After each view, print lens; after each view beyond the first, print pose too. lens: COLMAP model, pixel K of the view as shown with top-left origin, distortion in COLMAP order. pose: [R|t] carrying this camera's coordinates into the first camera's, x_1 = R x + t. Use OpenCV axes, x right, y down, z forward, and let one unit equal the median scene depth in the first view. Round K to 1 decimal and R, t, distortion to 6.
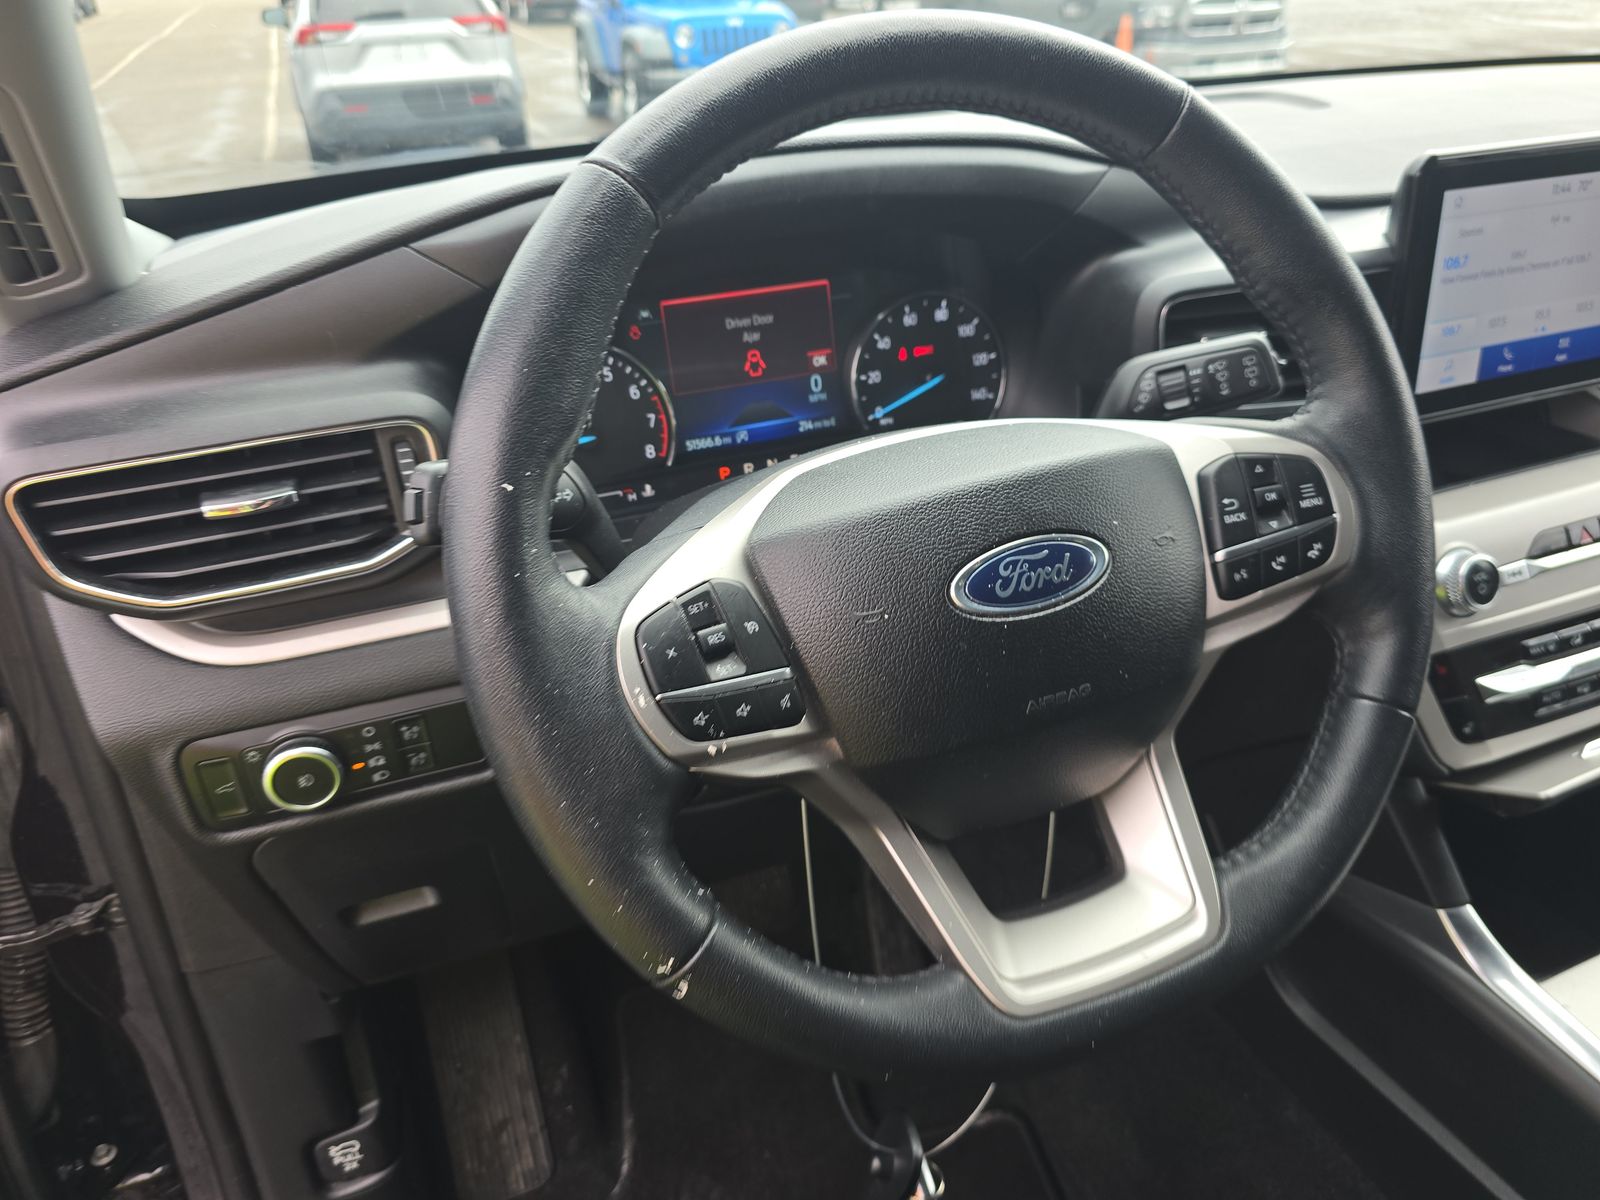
lens RADIAL K [[1071.5, 0, 799.4], [0, 1071.5, 601.6], [0, 0, 1]] dist [-0.001564, -0.004921]
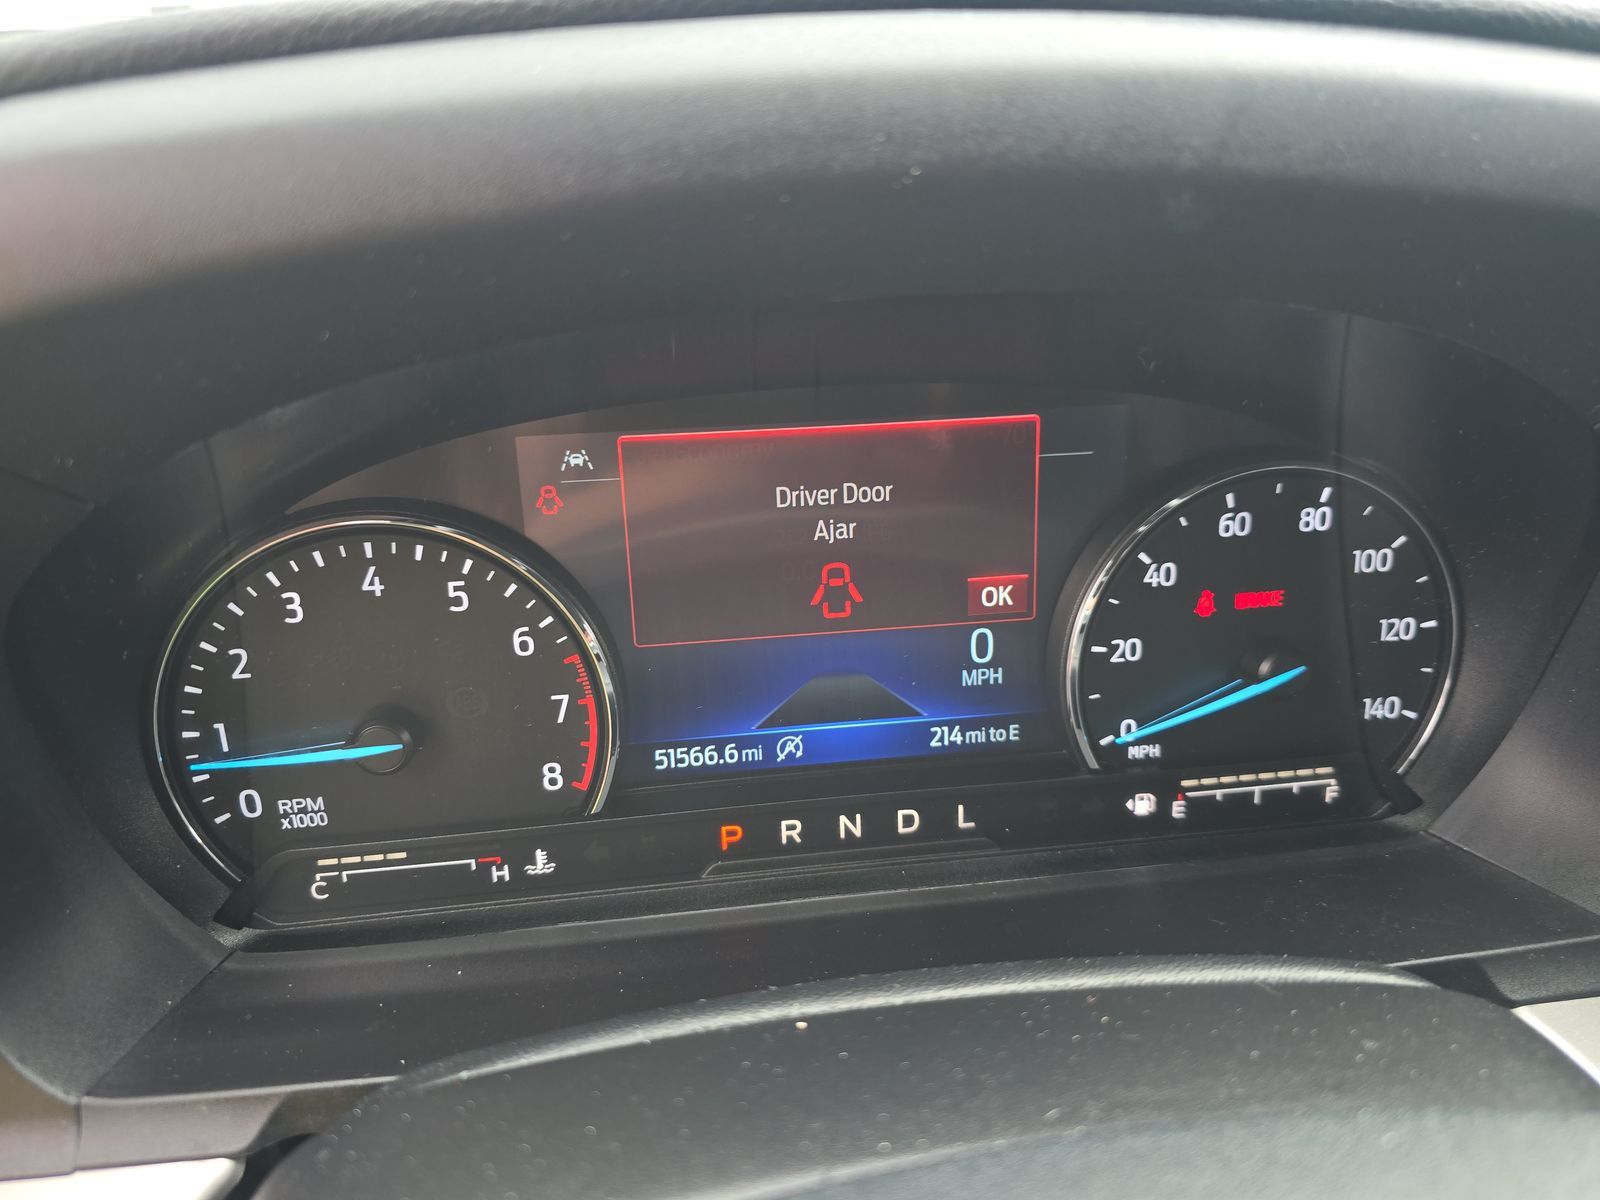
lens RADIAL K [[1071.5, 0, 833.0], [0, 1071.5, 536.8], [0, 0, 1]] dist [-0.001564, -0.004921]
pose [[0.970784, 0.131044, -0.201012, 0.037895], [-0.144980, 0.987838, -0.056183, -0.216227], [0.191205, 0.083684, 0.977976, 0.578827]]
